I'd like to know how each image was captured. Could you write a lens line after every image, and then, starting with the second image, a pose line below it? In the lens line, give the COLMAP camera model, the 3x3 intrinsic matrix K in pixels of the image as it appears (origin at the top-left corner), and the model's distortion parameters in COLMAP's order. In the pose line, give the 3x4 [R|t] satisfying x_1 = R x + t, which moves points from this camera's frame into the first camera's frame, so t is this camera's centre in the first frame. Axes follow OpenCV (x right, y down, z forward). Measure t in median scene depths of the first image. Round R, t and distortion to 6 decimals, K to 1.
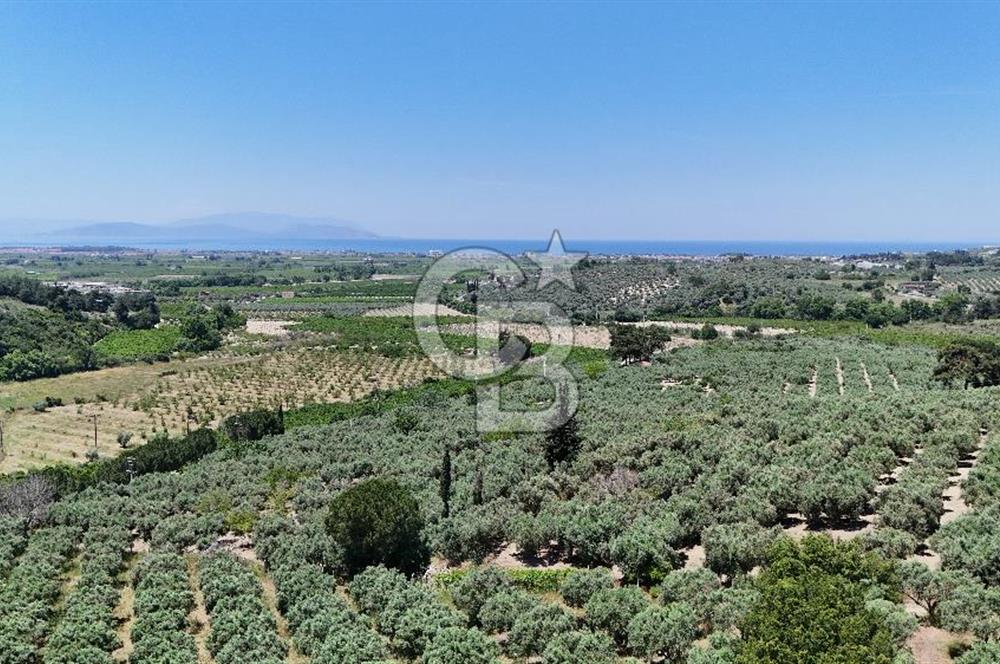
lens RADIAL K [[872.7, 0, 500.0], [0, 872.7, 332.0], [0, 0, 1]] dist [0.078947, -0.085589]
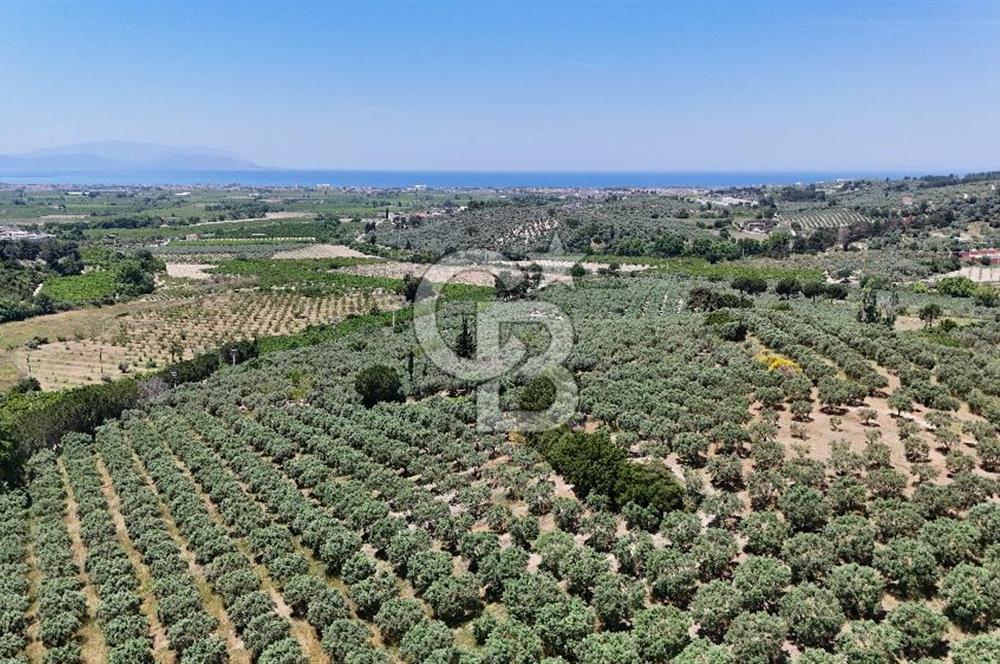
lens RADIAL K [[872.7, 0, 500.0], [0, 872.7, 332.0], [0, 0, 1]] dist [0.078947, -0.085589]
pose [[0.992093, -0.026746, 0.122626, -0.017208], [0.017131, 0.996743, 0.078804, -0.011788], [-0.124334, -0.076080, 0.989319, -0.183731]]
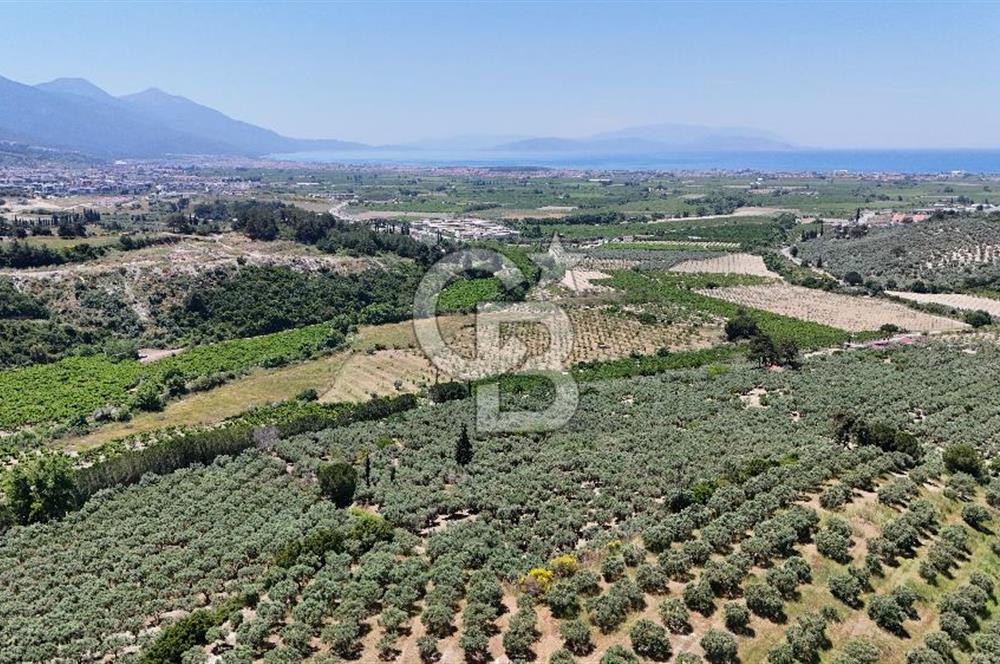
lens RADIAL K [[869.4, 0, 500.0], [0, 869.4, 332.0], [0, 0, 1]] dist [0.118260, -0.173503]
pose [[0.896918, 0.086410, -0.433672, 0.199330], [-0.043028, 0.993122, 0.108890, -0.073711], [0.440098, -0.079005, 0.894467, -0.140990]]
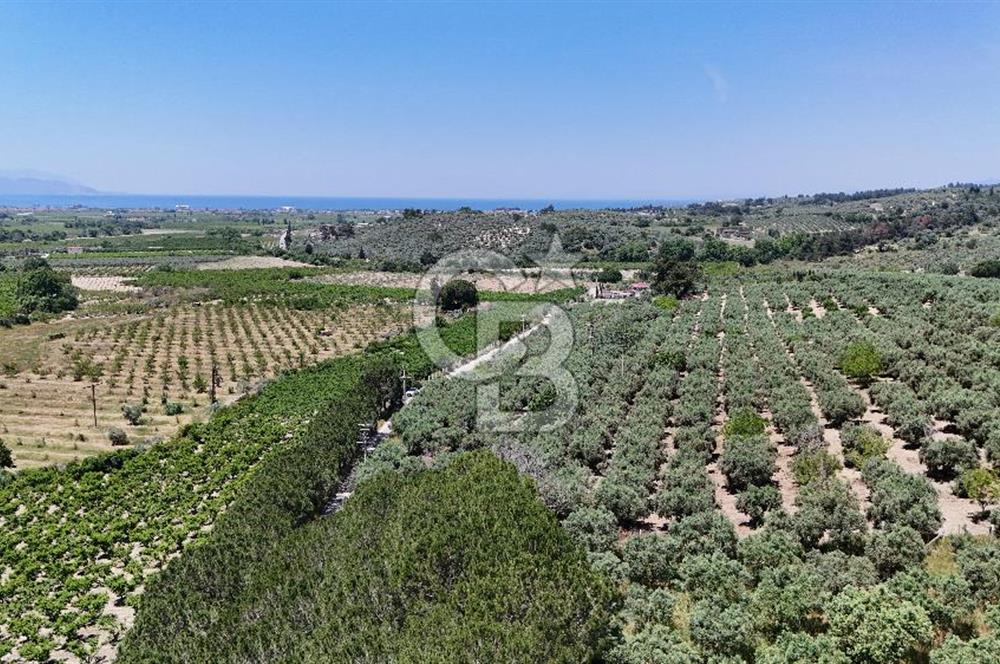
lens RADIAL K [[869.4, 0, 500.0], [0, 869.4, 332.0], [0, 0, 1]] dist [0.118260, -0.173503]
pose [[0.958741, -0.044559, 0.280767, -0.172410], [0.031007, 0.998138, 0.052531, 0.010143], [-0.282585, -0.041658, 0.958337, 0.090657]]
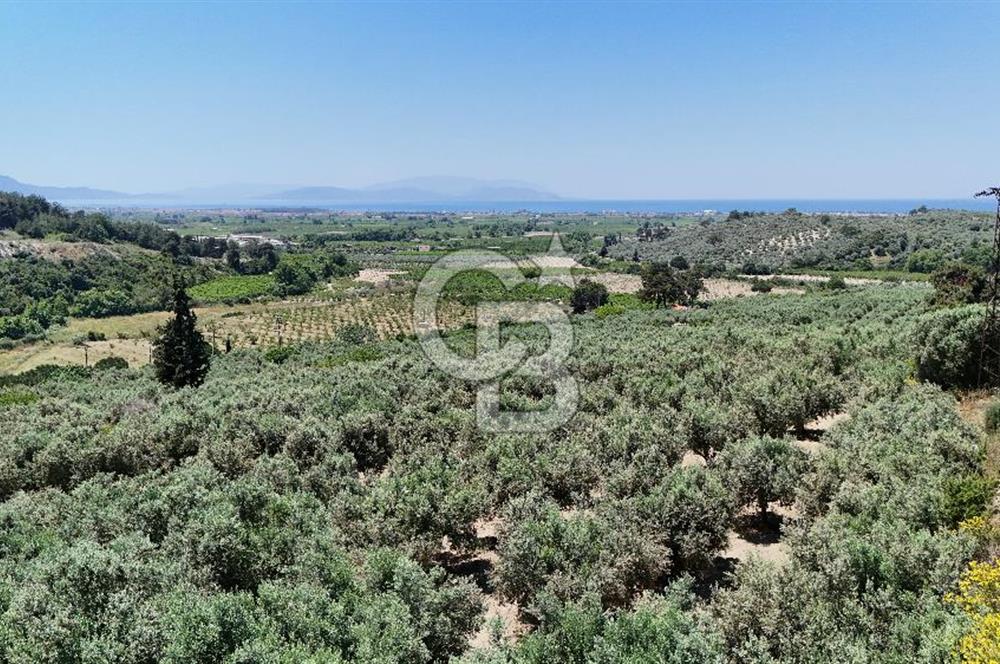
lens RADIAL K [[872.7, 0, 500.0], [0, 872.7, 332.0], [0, 0, 1]] dist [0.078947, -0.085589]
pose [[0.978352, 0.024691, -0.205467, 0.097714], [-0.015804, 0.998872, 0.044782, 0.014090], [0.206341, -0.040566, 0.977639, 0.072691]]
